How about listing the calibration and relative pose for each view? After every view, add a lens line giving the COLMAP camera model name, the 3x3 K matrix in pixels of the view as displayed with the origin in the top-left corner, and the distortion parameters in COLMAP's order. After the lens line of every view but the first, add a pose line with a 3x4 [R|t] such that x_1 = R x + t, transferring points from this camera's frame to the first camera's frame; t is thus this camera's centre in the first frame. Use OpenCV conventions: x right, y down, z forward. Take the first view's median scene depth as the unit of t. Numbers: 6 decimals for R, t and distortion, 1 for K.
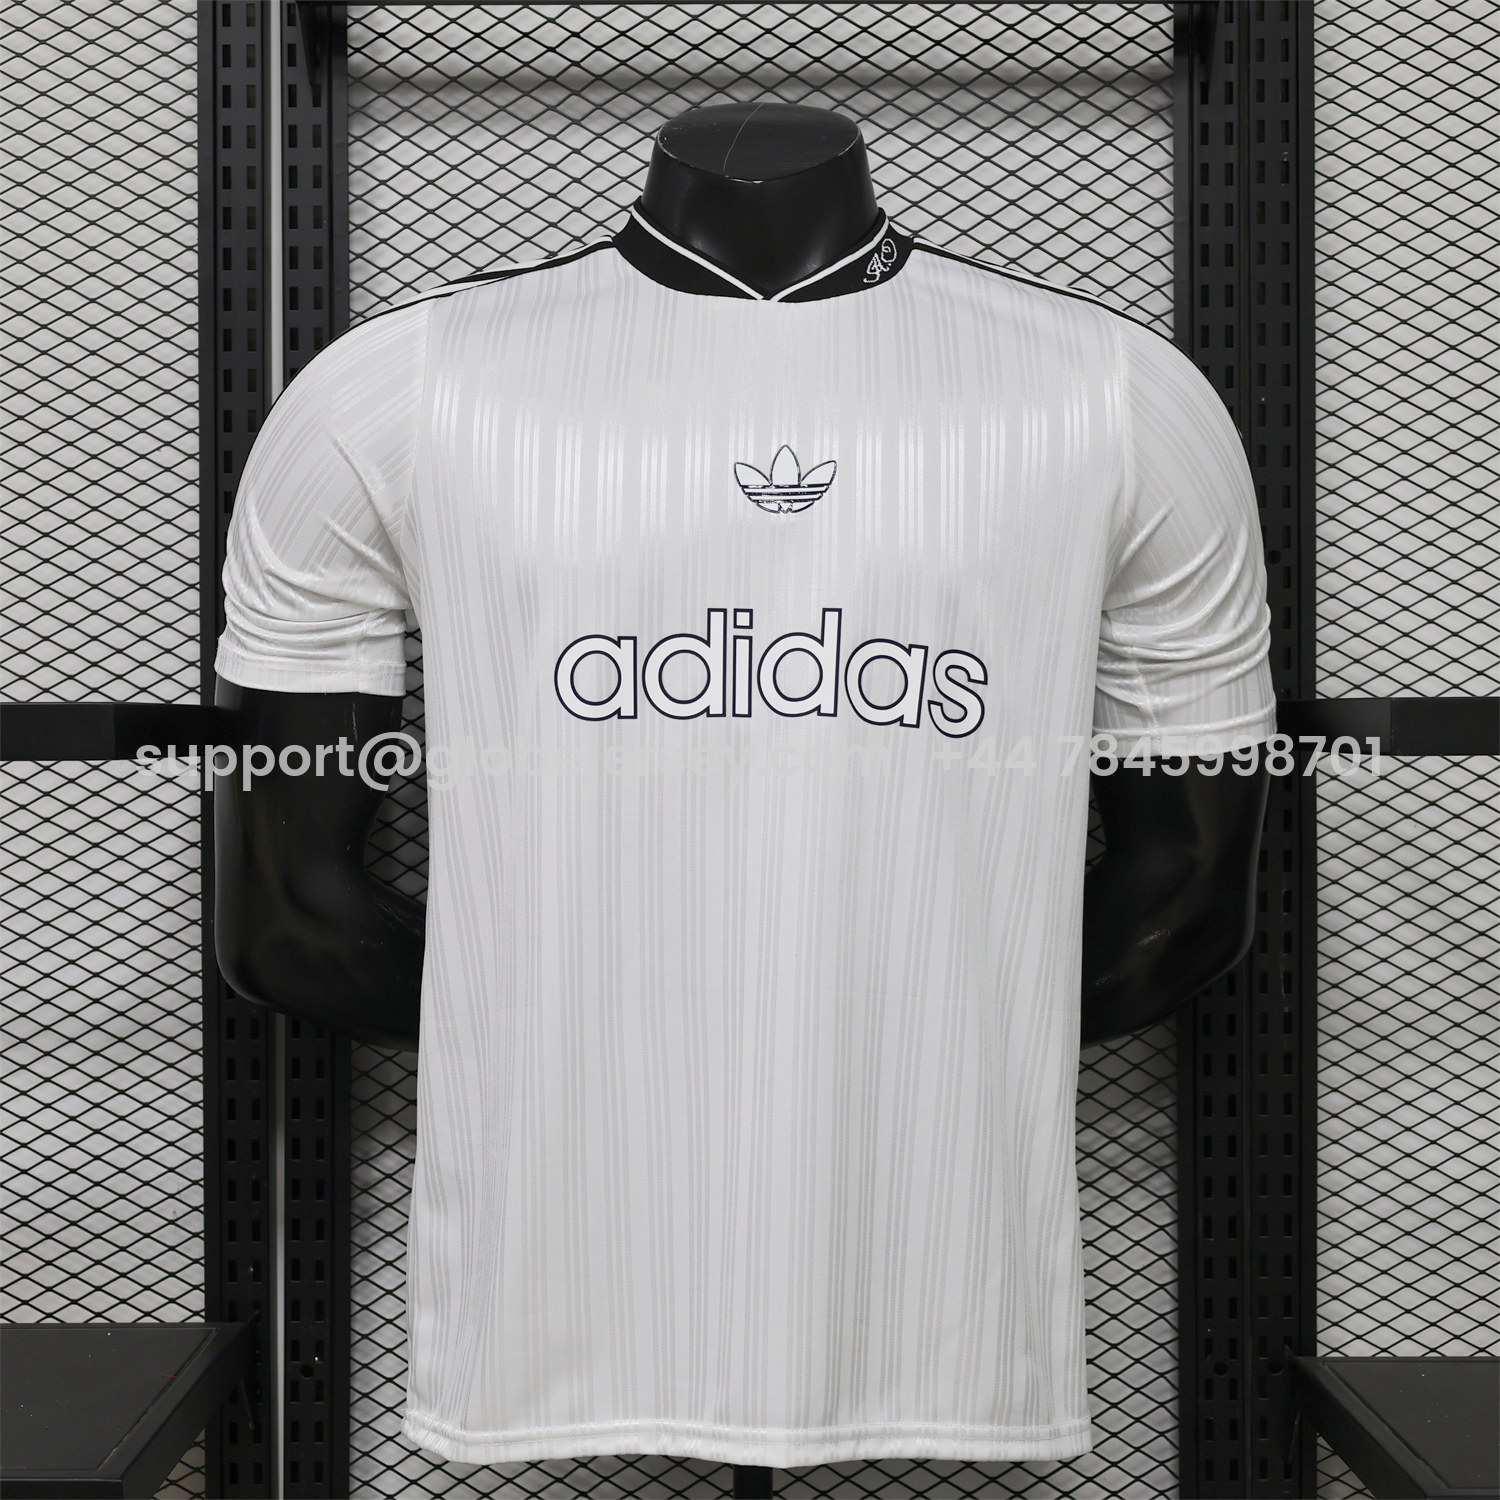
lens RADIAL K [[2579.7, 0, 750.0], [0, 2579.7, 750.0], [0, 0, 1]] dist [-0.002846, -0.036888]
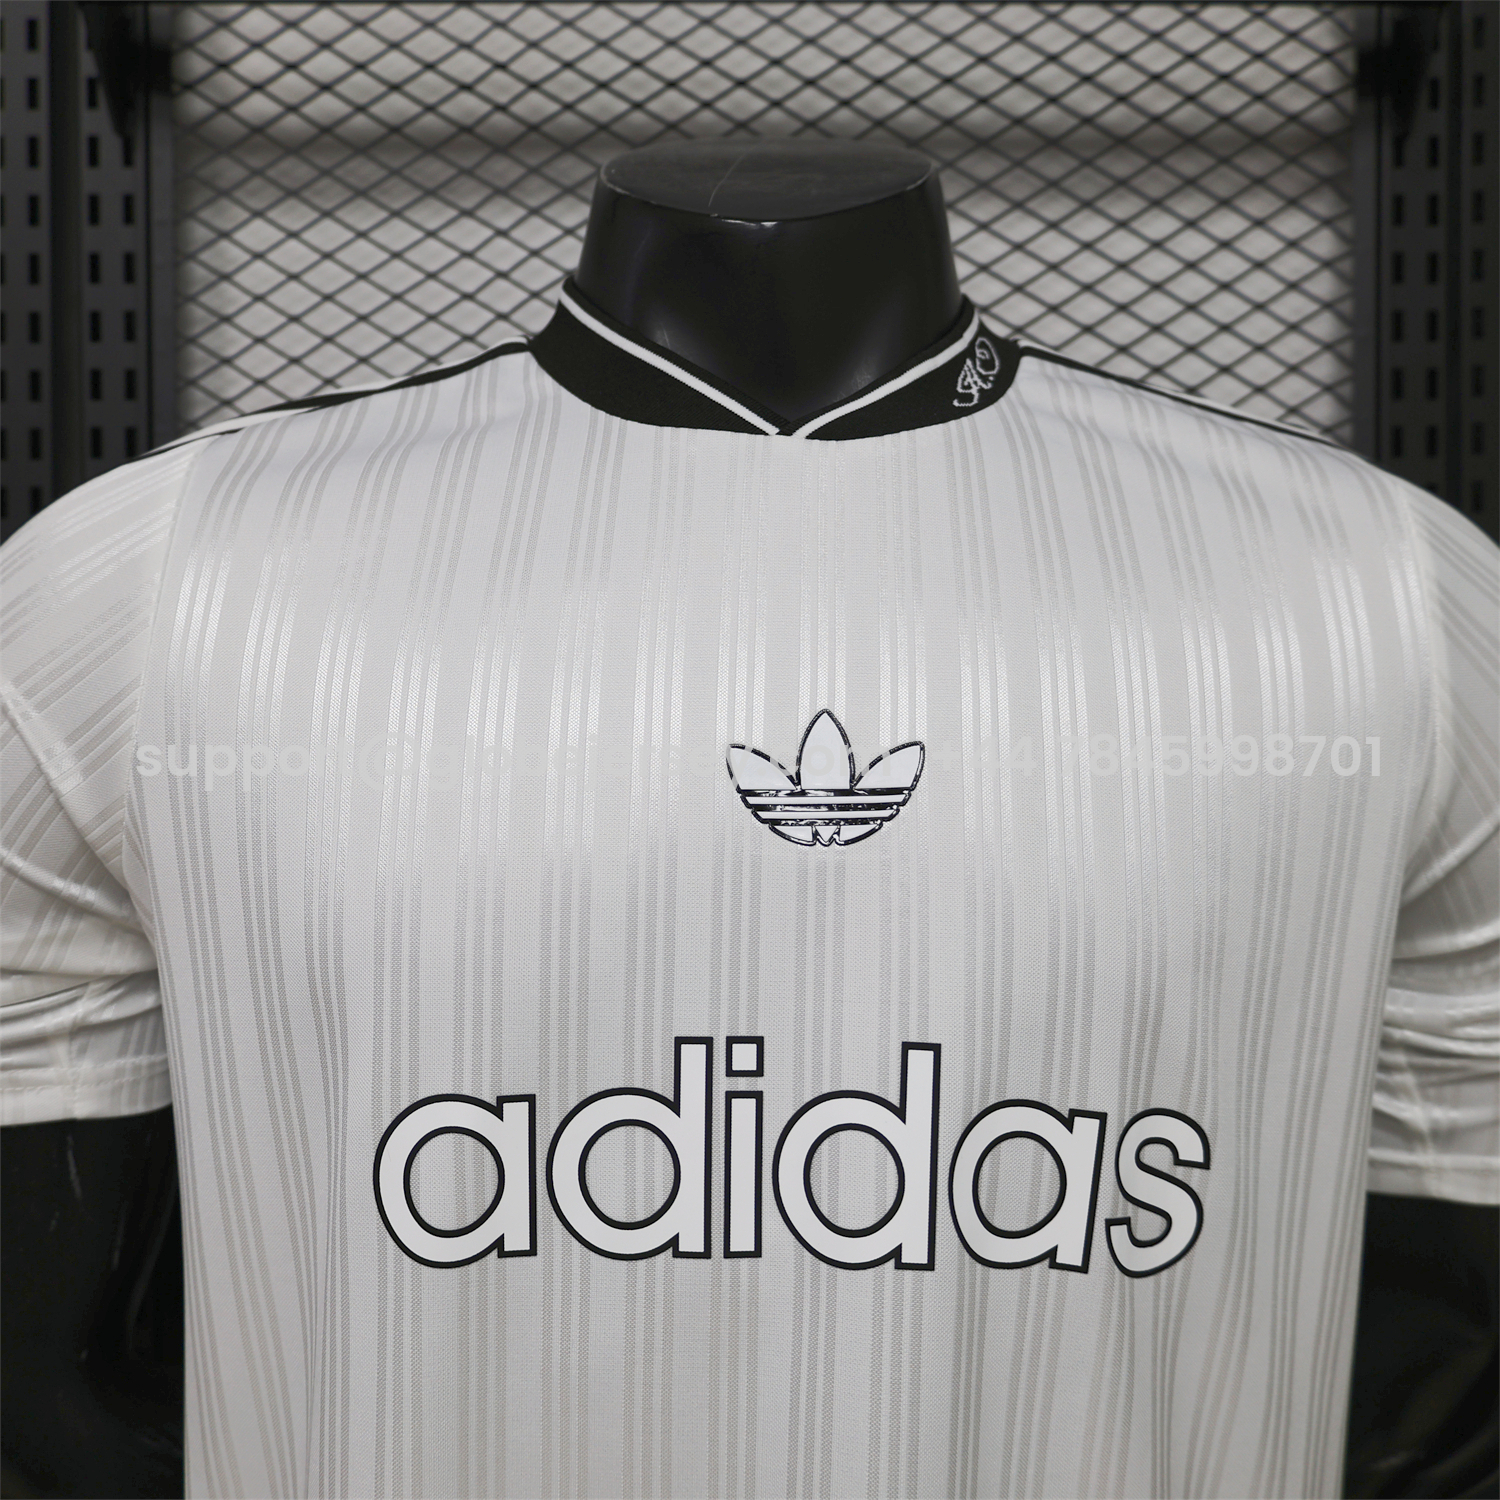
lens RADIAL K [[1511.5, 0, 750.0], [0, 1511.5, 750.0], [0, 0, 1]] dist [-0.006270, 0.018007]
pose [[0.999967, -0.000279, 0.008166, -0.003404], [0.000183, 0.999931, 0.011708, -0.097386], [-0.008169, -0.011706, 0.999898, 0.593315]]
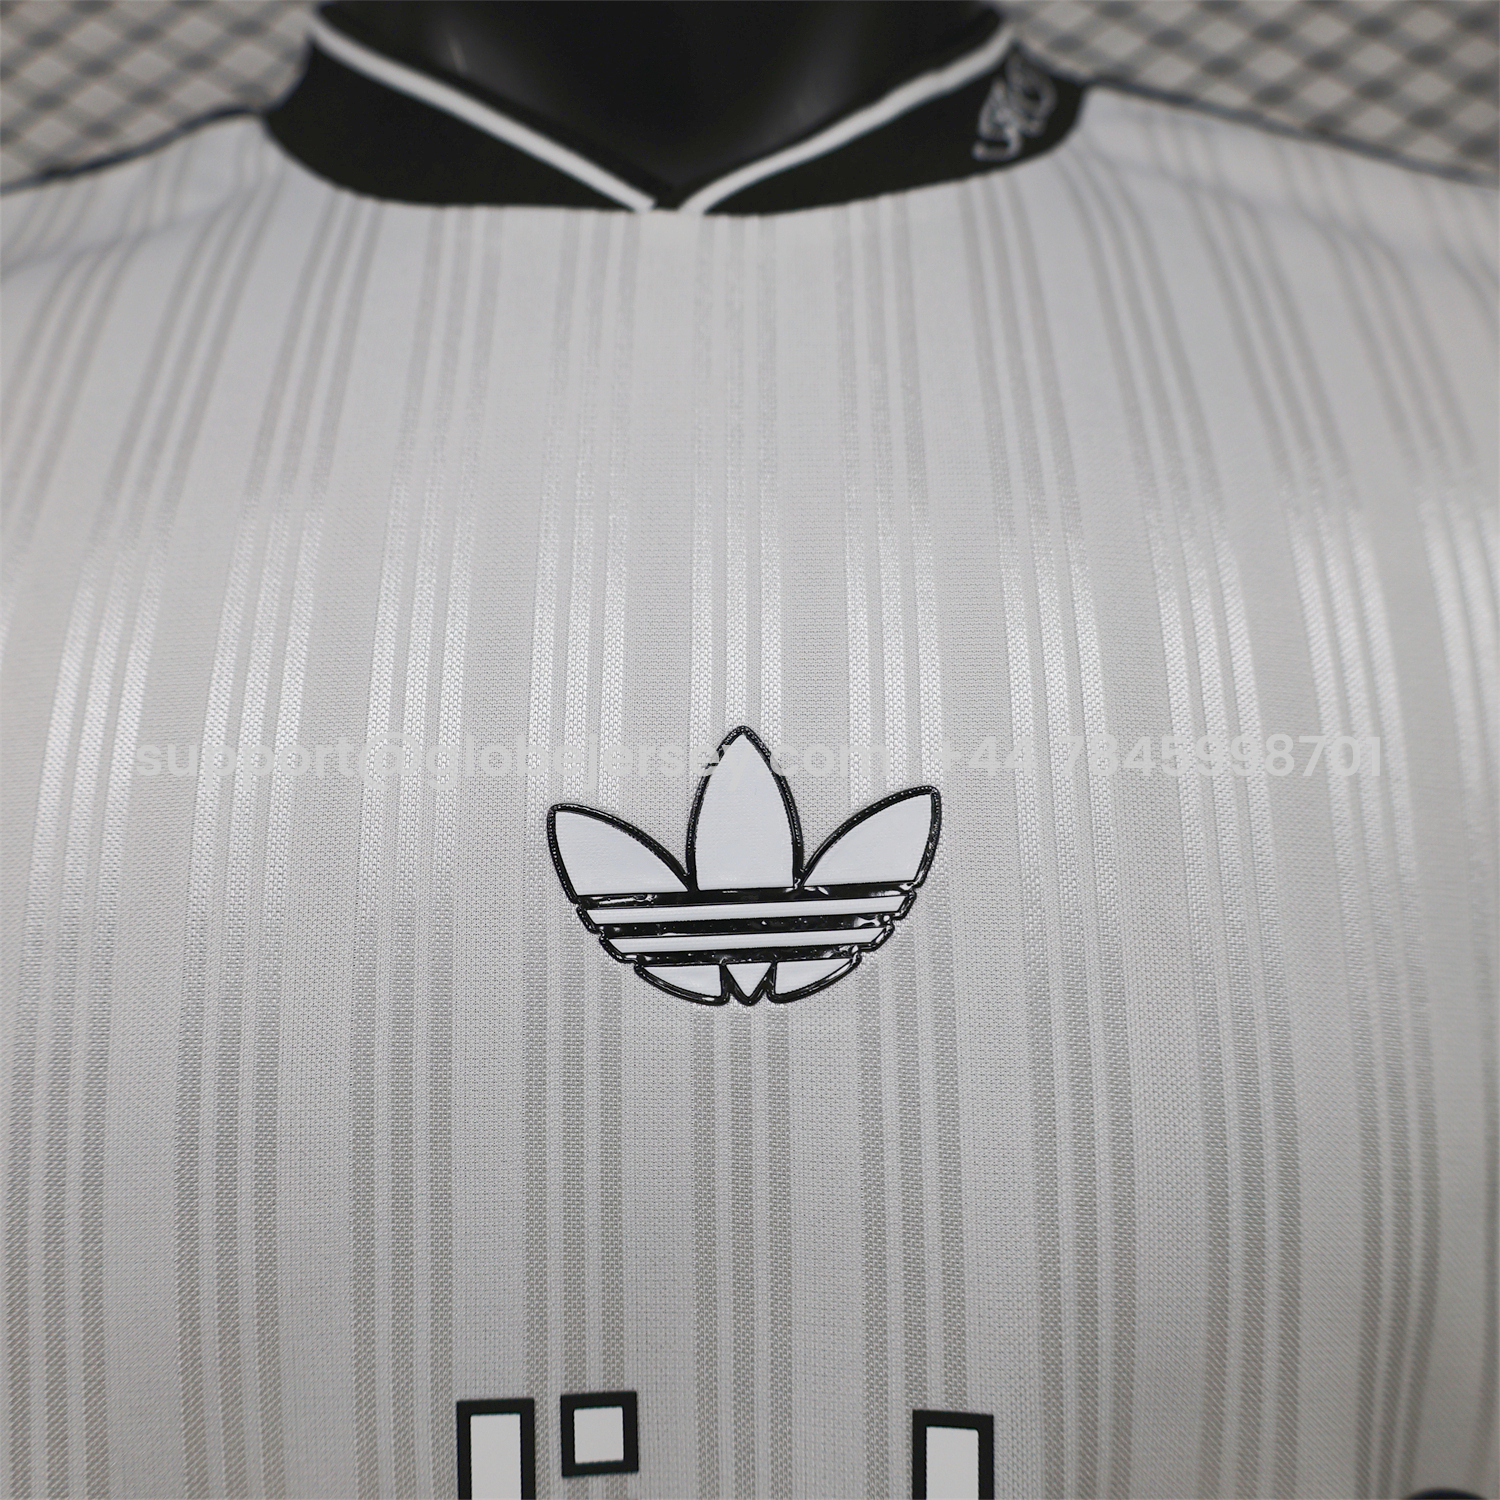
lens RADIAL K [[1511.5, 0, 750.0], [0, 1511.5, 750.0], [0, 0, 1]] dist [-0.006270, 0.018007]
pose [[0.999206, -0.037866, -0.012408, 0.014071], [0.038471, 0.997864, 0.052793, -0.106342], [0.010383, -0.053228, 0.998528, 0.722812]]
